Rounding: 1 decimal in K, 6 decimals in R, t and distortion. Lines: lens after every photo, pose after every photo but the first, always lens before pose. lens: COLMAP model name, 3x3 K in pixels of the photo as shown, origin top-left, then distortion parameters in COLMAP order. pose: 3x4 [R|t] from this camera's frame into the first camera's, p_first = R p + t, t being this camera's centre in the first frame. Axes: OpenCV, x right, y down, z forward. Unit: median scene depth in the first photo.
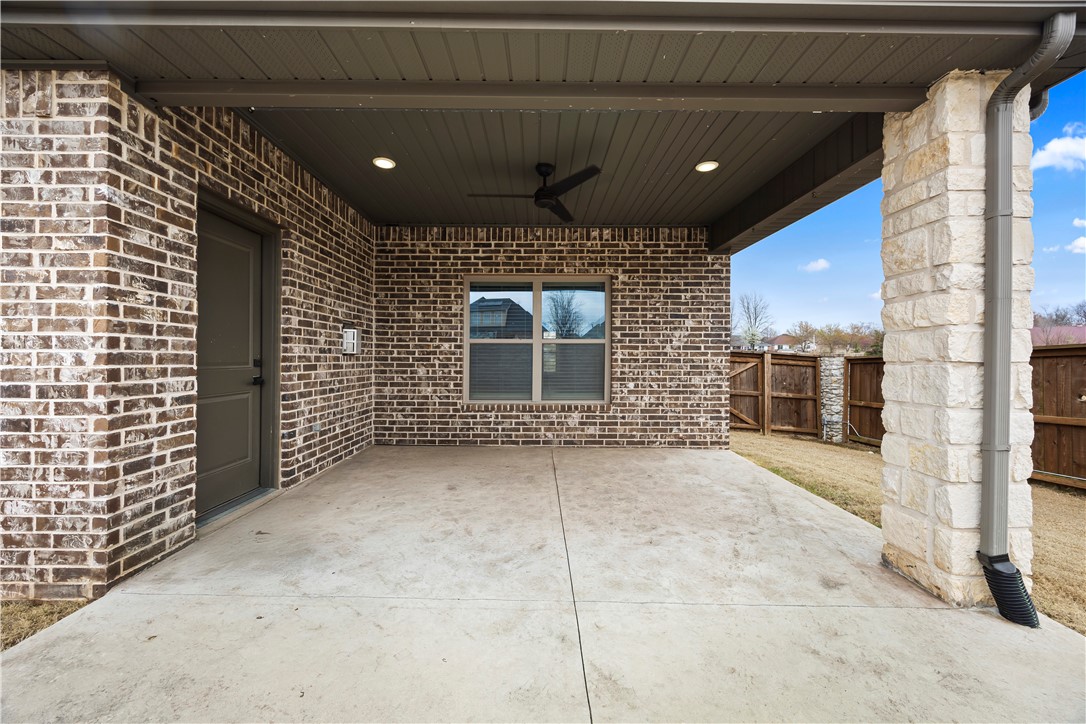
lens RADIAL K [[416.1, 0, 539.0], [0, 416.1, 359.0], [0, 0, 1]] dist [-0.002198, -0.000215]
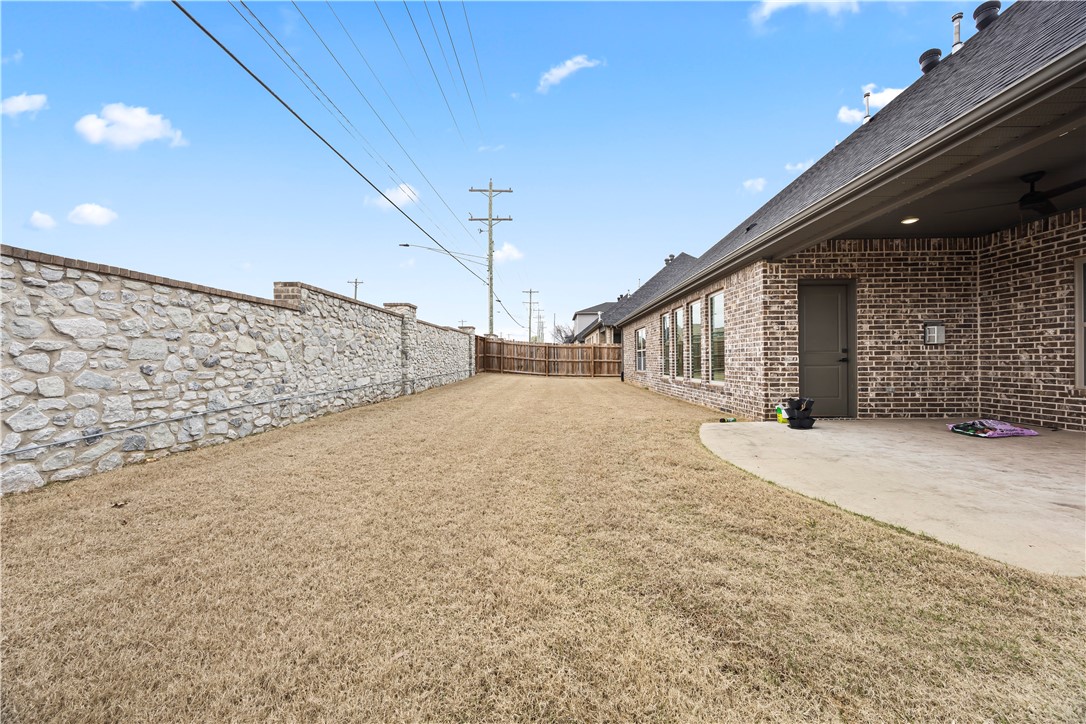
lens RADIAL K [[416.1, 0, 539.0], [0, 416.1, 359.0], [0, 0, 1]] dist [-0.002198, -0.000215]
pose [[-0.033319, -0.012221, -0.999370, 1.284185], [0.007063, 0.999897, -0.012463, 0.060895], [0.999420, -0.007474, -0.033229, -0.364519]]
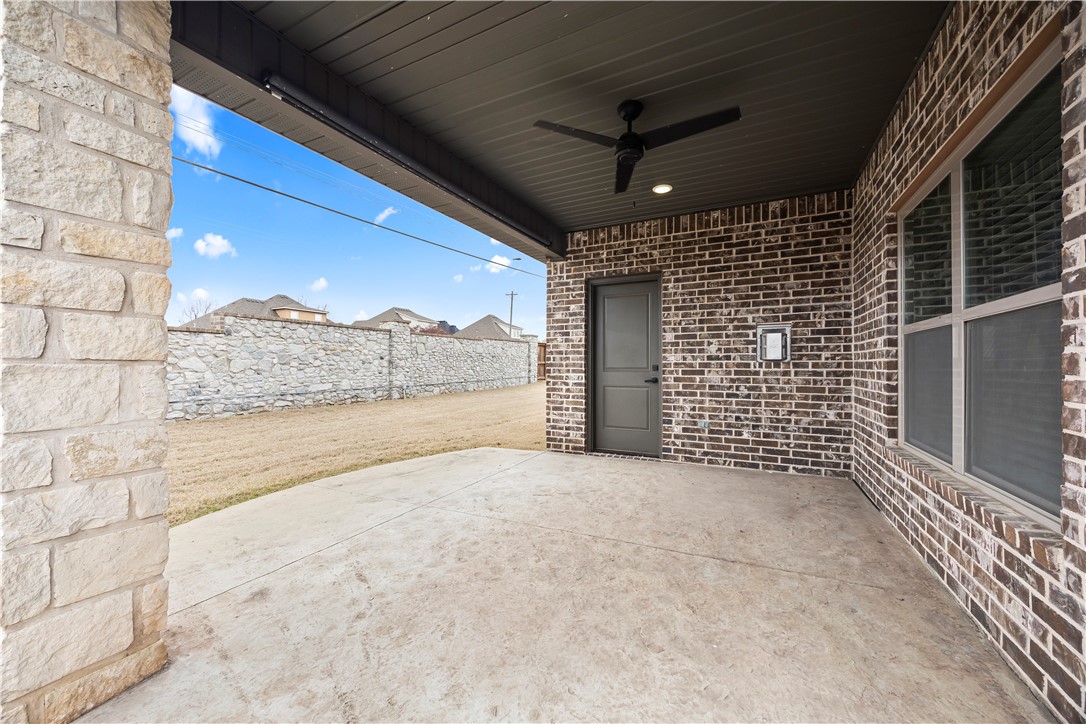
lens RADIAL K [[416.1, 0, 539.0], [0, 416.1, 359.0], [0, 0, 1]] dist [-0.002198, -0.000215]
pose [[-0.459357, -0.021964, -0.887980, 0.795792], [-0.005110, 0.999743, -0.022085, 0.012040], [0.888237, -0.005607, -0.459352, 1.264980]]
